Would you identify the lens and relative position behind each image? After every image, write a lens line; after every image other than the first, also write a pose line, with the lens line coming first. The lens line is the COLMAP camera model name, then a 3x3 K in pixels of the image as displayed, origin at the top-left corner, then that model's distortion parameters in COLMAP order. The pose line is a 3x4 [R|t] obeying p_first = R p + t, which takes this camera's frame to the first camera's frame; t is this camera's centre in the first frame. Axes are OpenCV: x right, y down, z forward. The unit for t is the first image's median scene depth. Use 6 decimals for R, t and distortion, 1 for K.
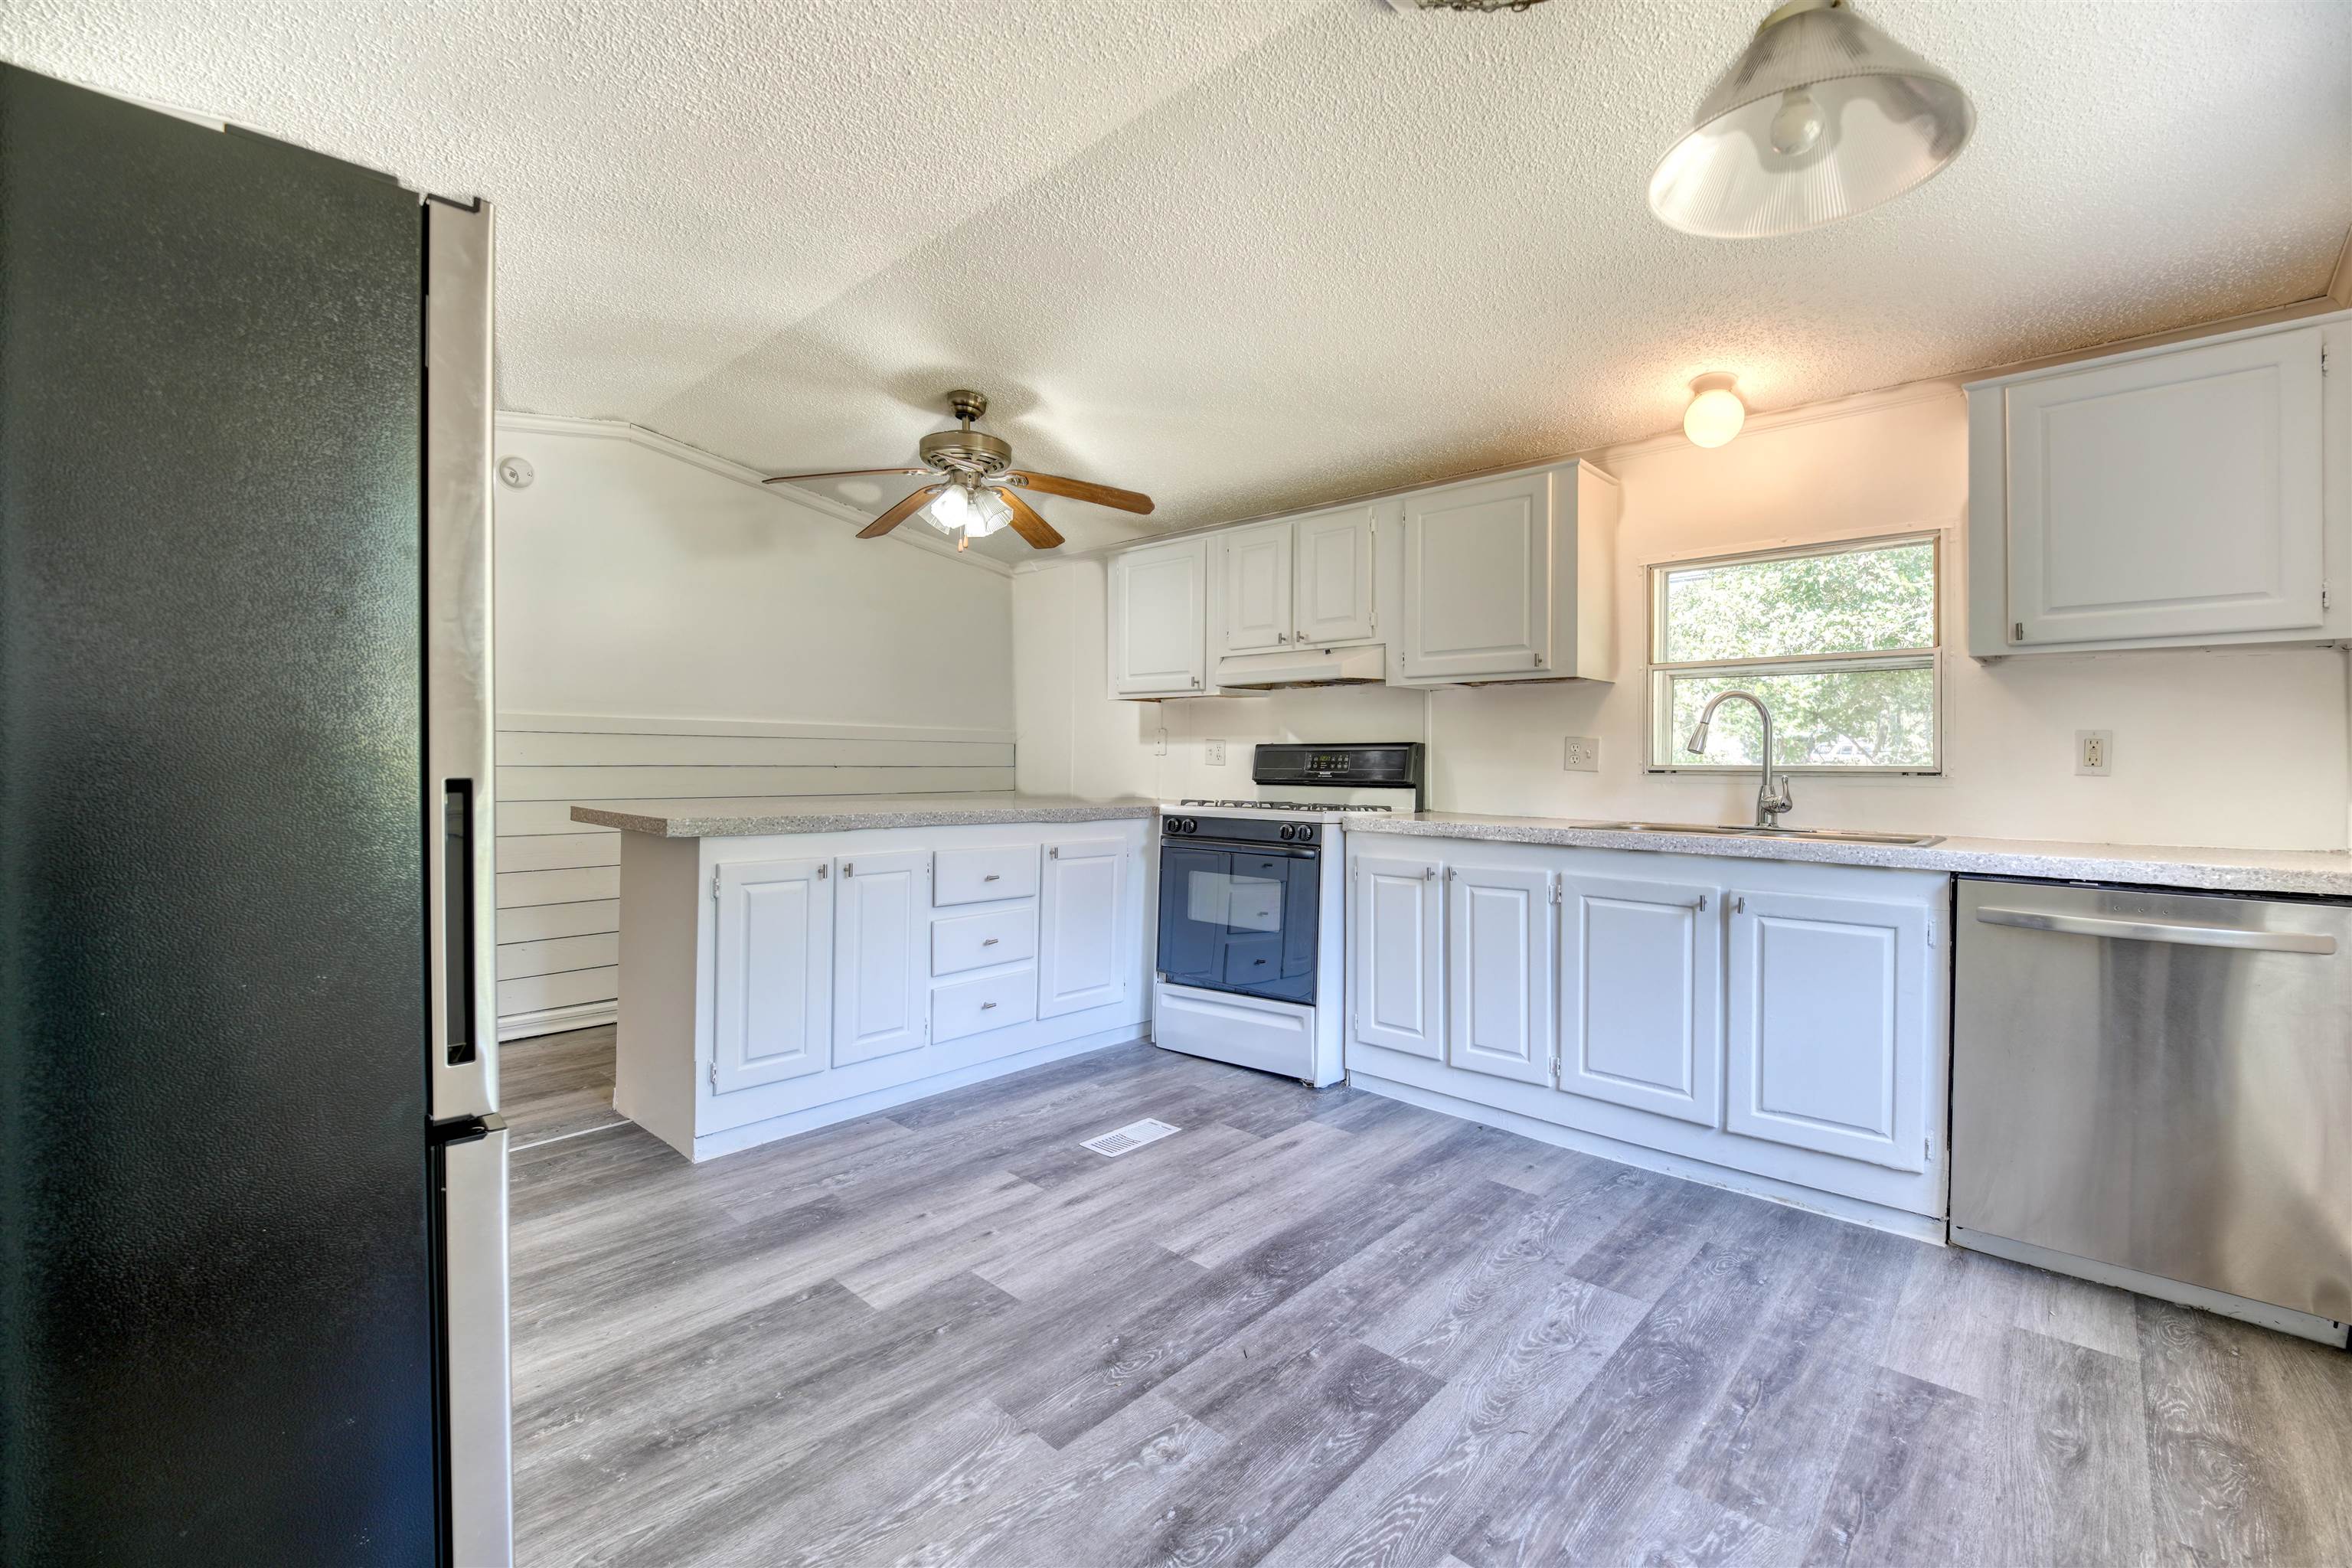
lens RADIAL K [[986.4, 0, 1188.5], [0, 986.4, 771.1], [0, 0, 1]] dist [0.008720, -0.017014]
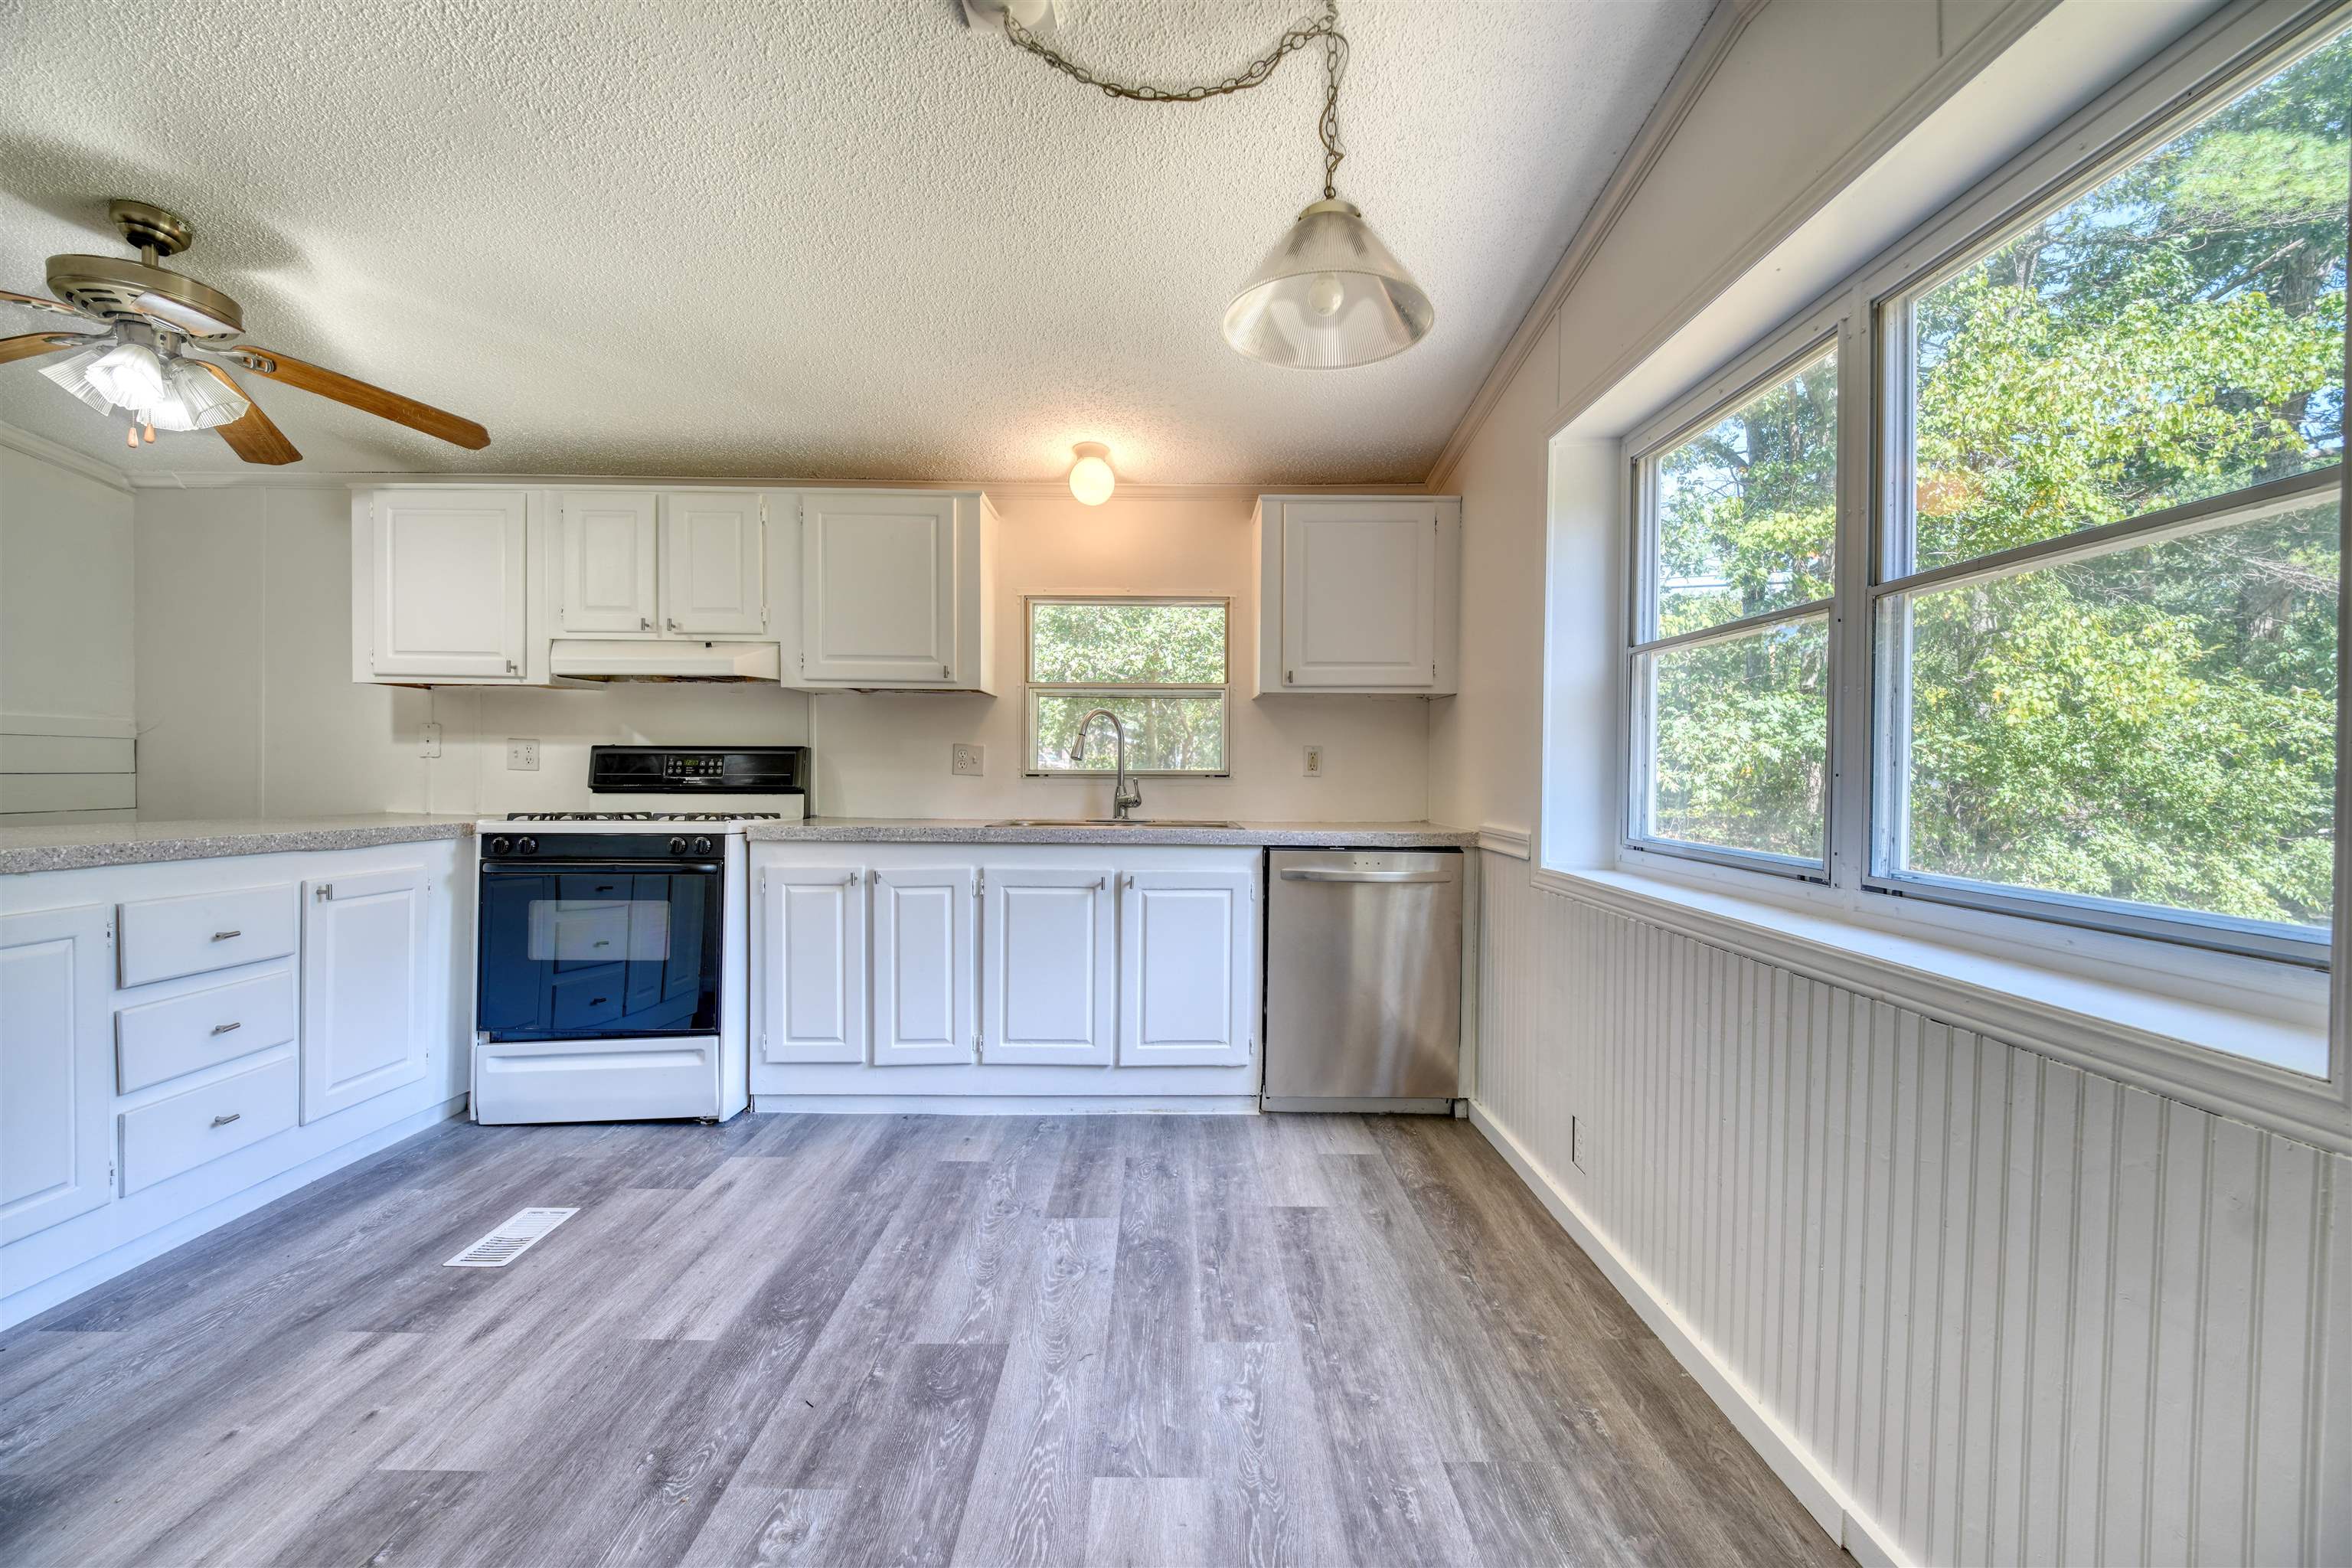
lens RADIAL K [[961.4, 0, 1181.9], [0, 961.4, 793.7], [0, 0, 1]] dist [0.009168, -0.013864]
pose [[0.728751, -0.017765, 0.684548, -0.190759], [0.004074, 0.999758, 0.021608, -0.001955], [-0.684766, -0.012959, 0.728648, 0.067977]]
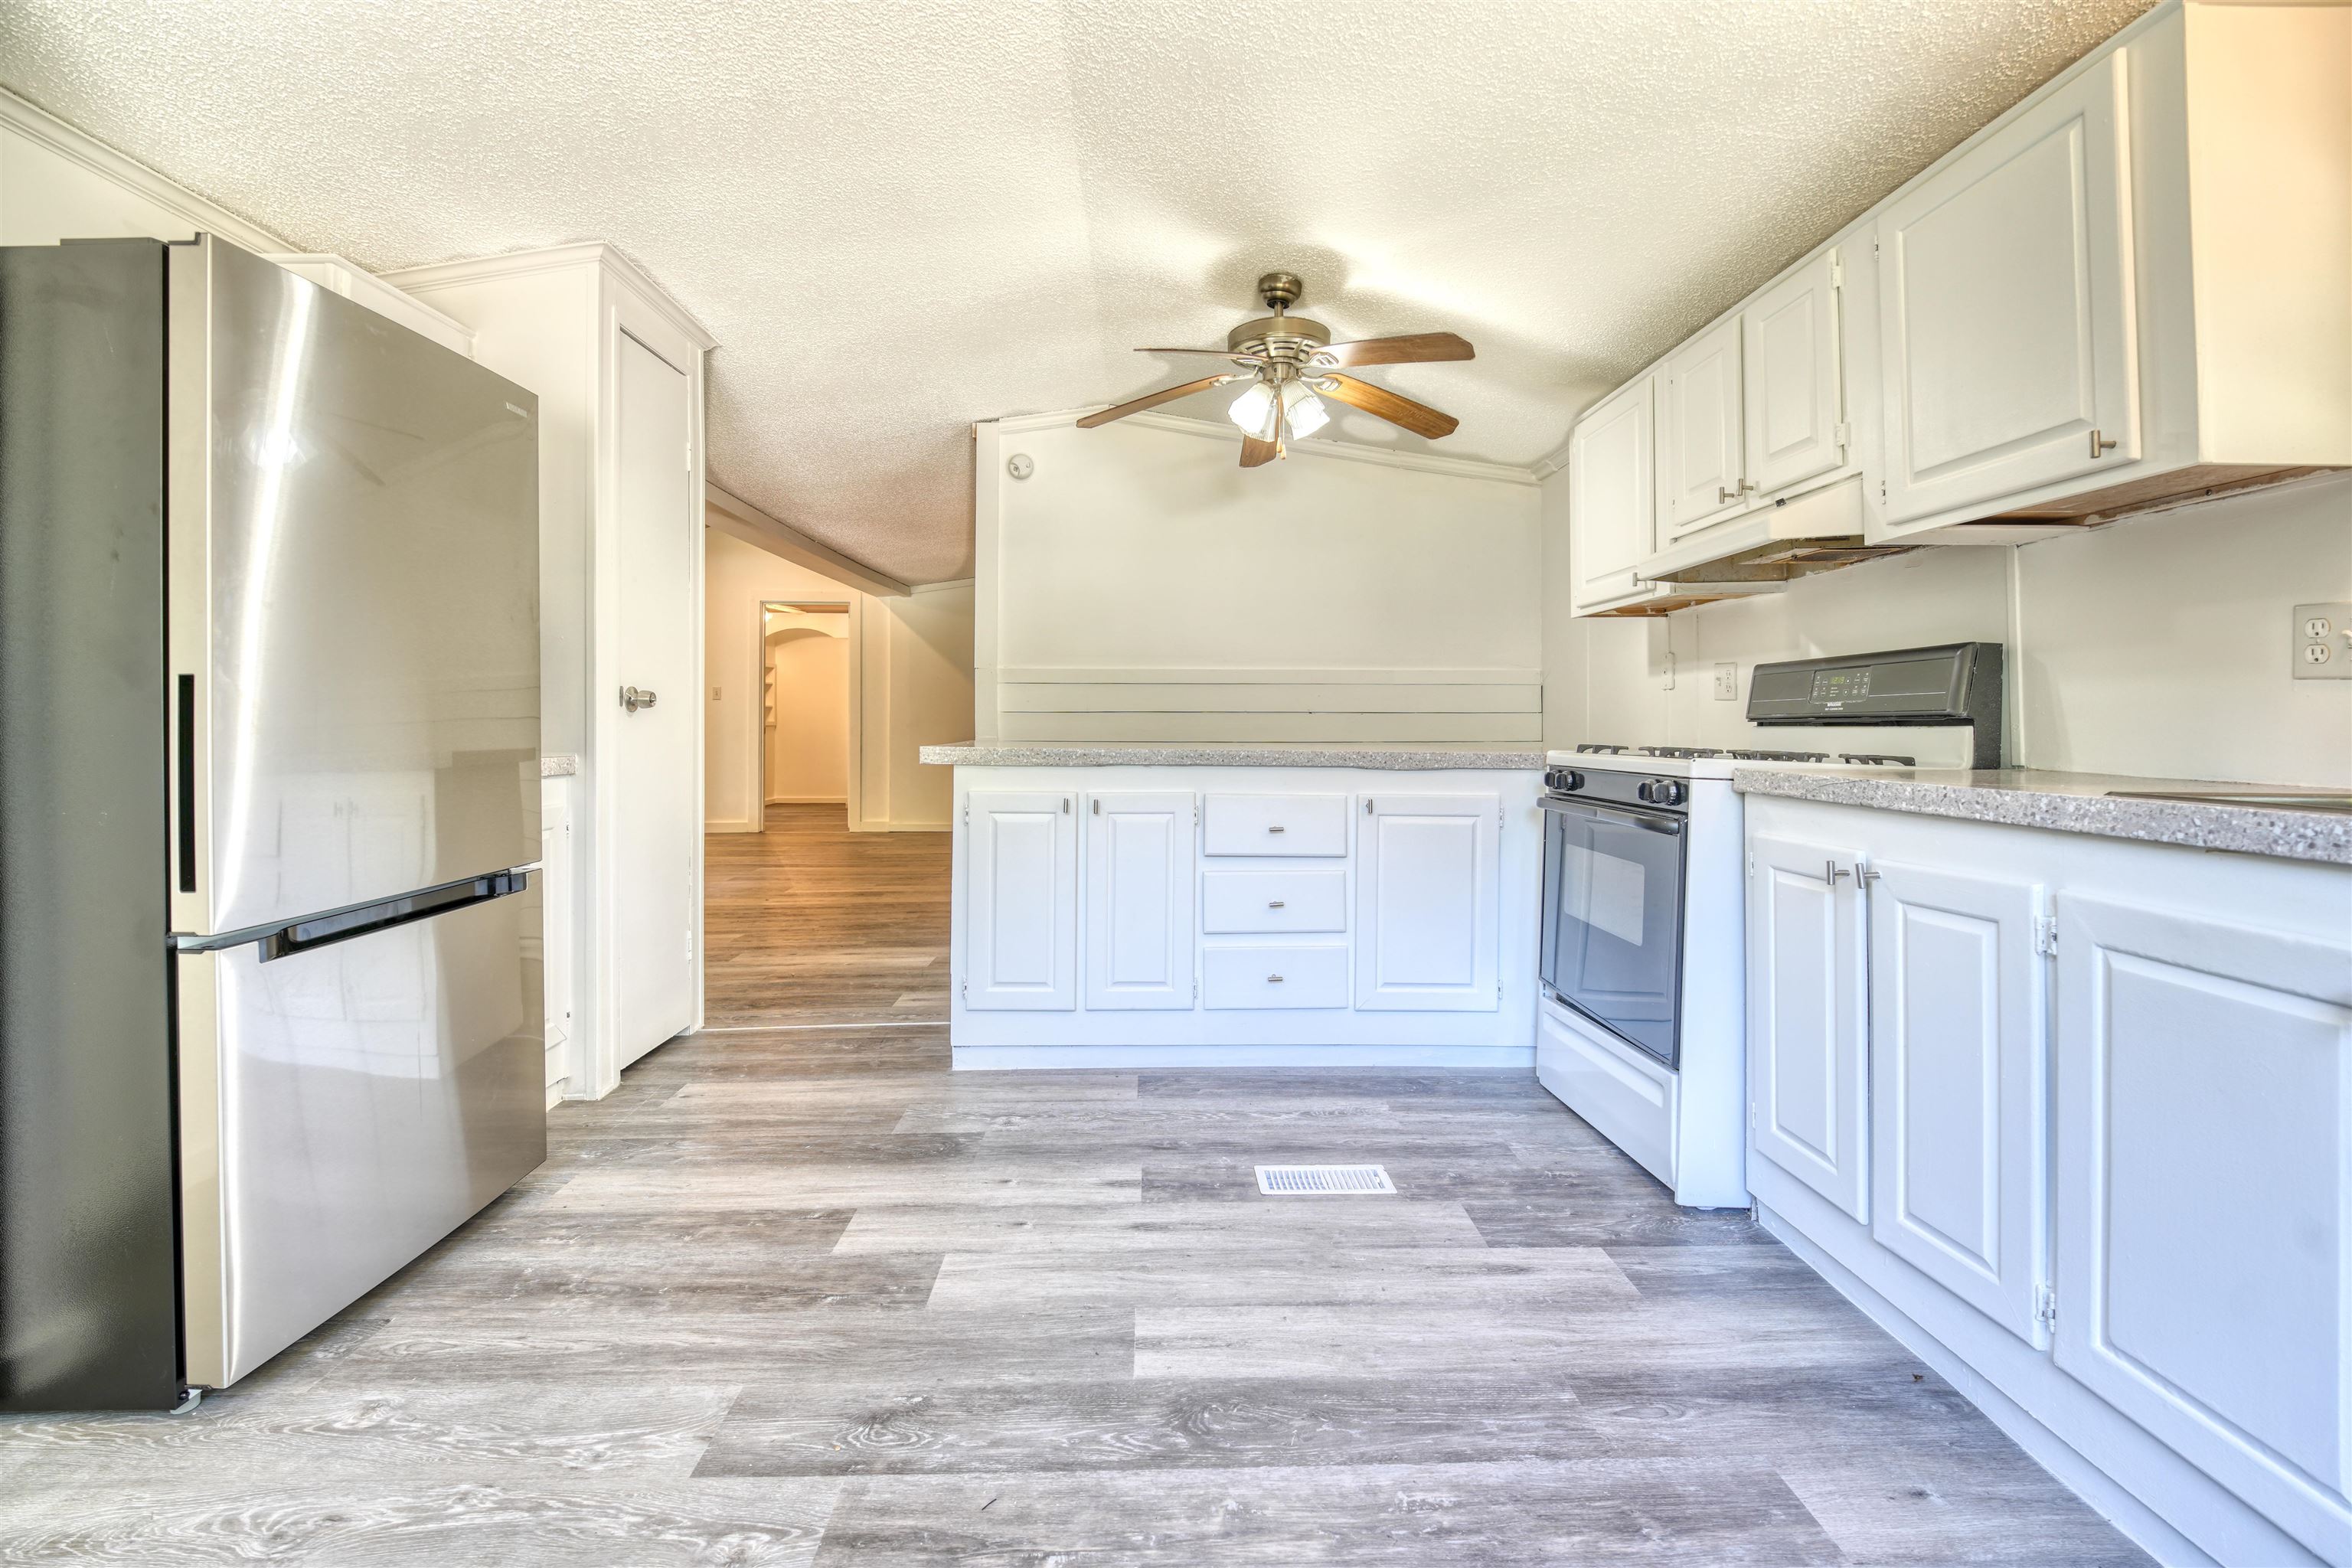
lens RADIAL K [[1007.9, 0, 1193.4], [0, 1007.9, 719.3], [0, 0, 1]] dist [0.012839, -0.019153]
pose [[0.697743, -0.011052, -0.716263, 0.430481], [-0.002624, 0.999835, -0.017983, 0.032907], [0.716343, 0.014427, 0.697599, 0.385379]]
